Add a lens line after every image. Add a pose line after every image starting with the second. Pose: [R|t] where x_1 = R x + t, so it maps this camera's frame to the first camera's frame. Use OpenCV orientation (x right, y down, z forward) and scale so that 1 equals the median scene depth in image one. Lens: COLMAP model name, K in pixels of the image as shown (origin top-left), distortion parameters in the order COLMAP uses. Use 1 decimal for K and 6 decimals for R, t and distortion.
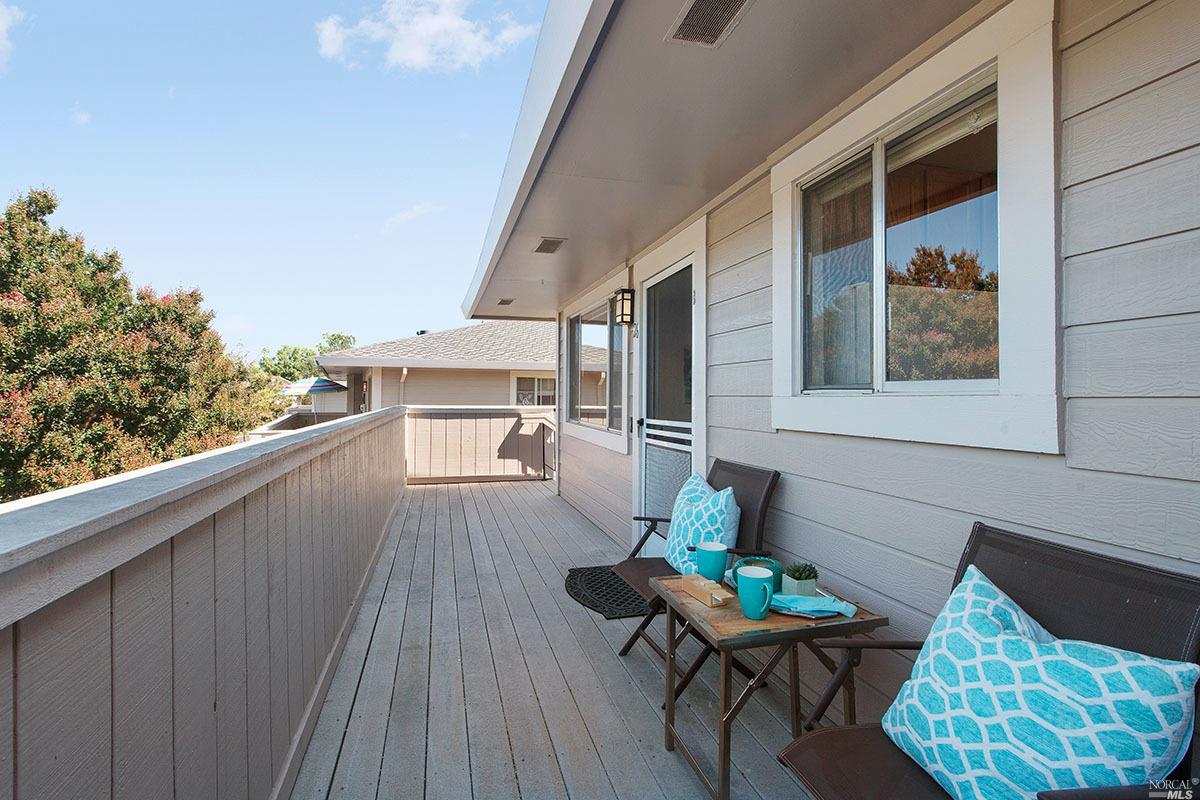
lens RADIAL K [[576.5, 0, 600.0], [0, 576.5, 400.0], [0, 0, 1]] dist [-0.000371, -0.000032]
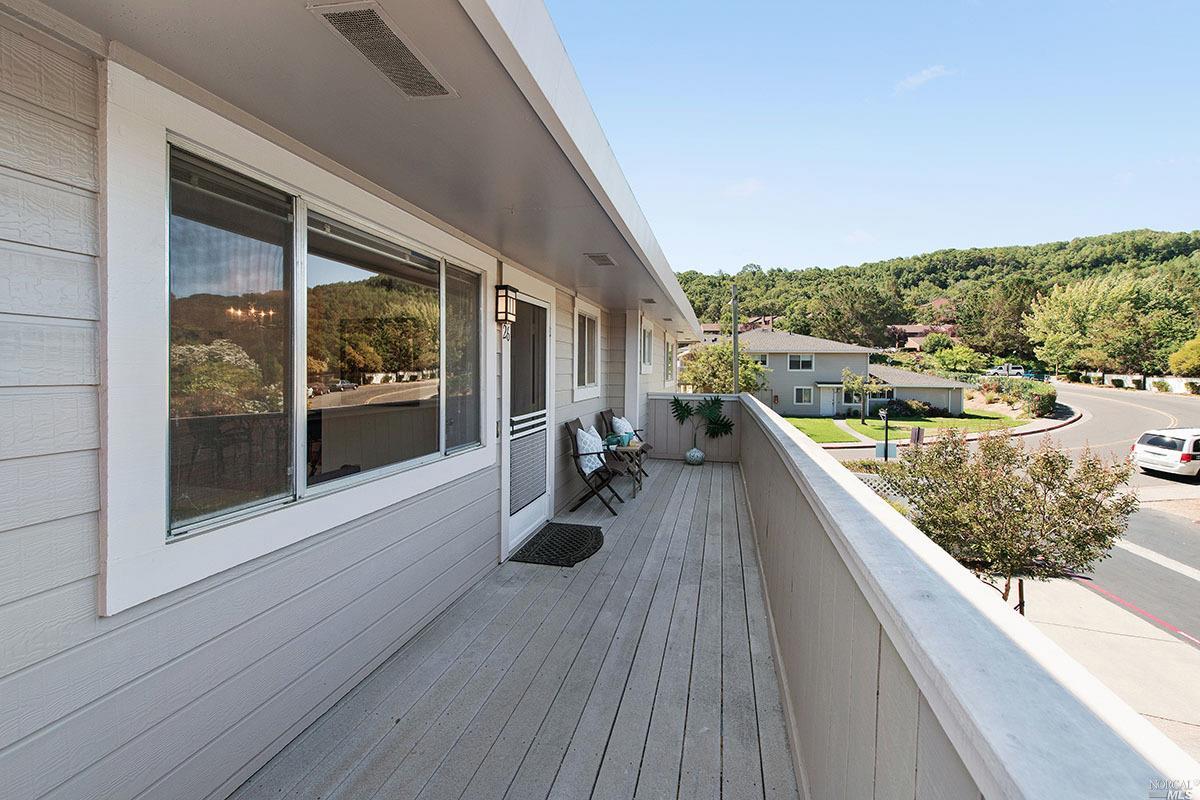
lens RADIAL K [[506.8, 0, 604.0], [0, 506.8, 370.5], [0, 0, 1]] dist [0.018760, -0.000193]
pose [[-0.876682, -0.012597, 0.480905, -0.565530], [-0.011122, 0.999921, 0.005917, -0.067597], [-0.480941, -0.000161, -0.876753, 1.861037]]
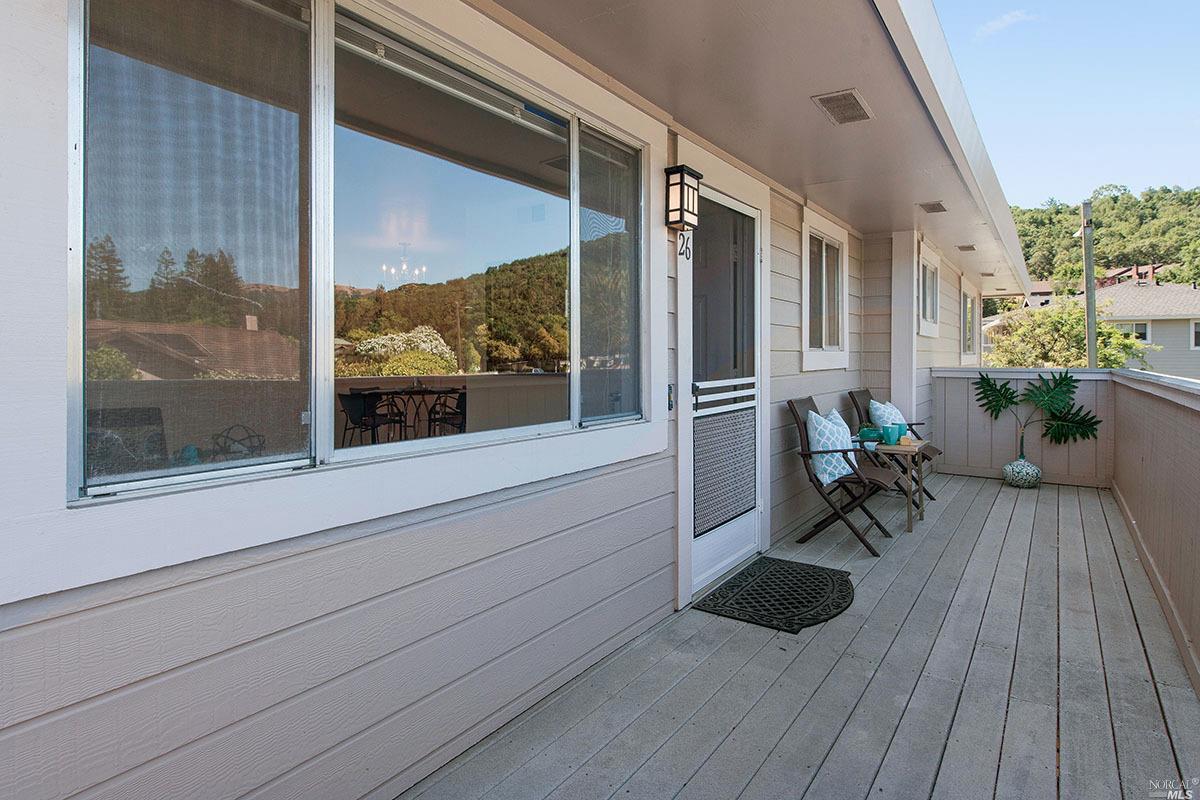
lens RADIAL K [[660.2, 0, 600.2], [0, 660.2, 351.8], [0, 0, 1]] dist [0.018655, -0.010386]
pose [[-0.641567, -0.001672, 0.767065, -0.480876], [-0.002703, 0.999996, -0.000081, -0.002957], [-0.767062, -0.002125, -0.641569, 1.688714]]
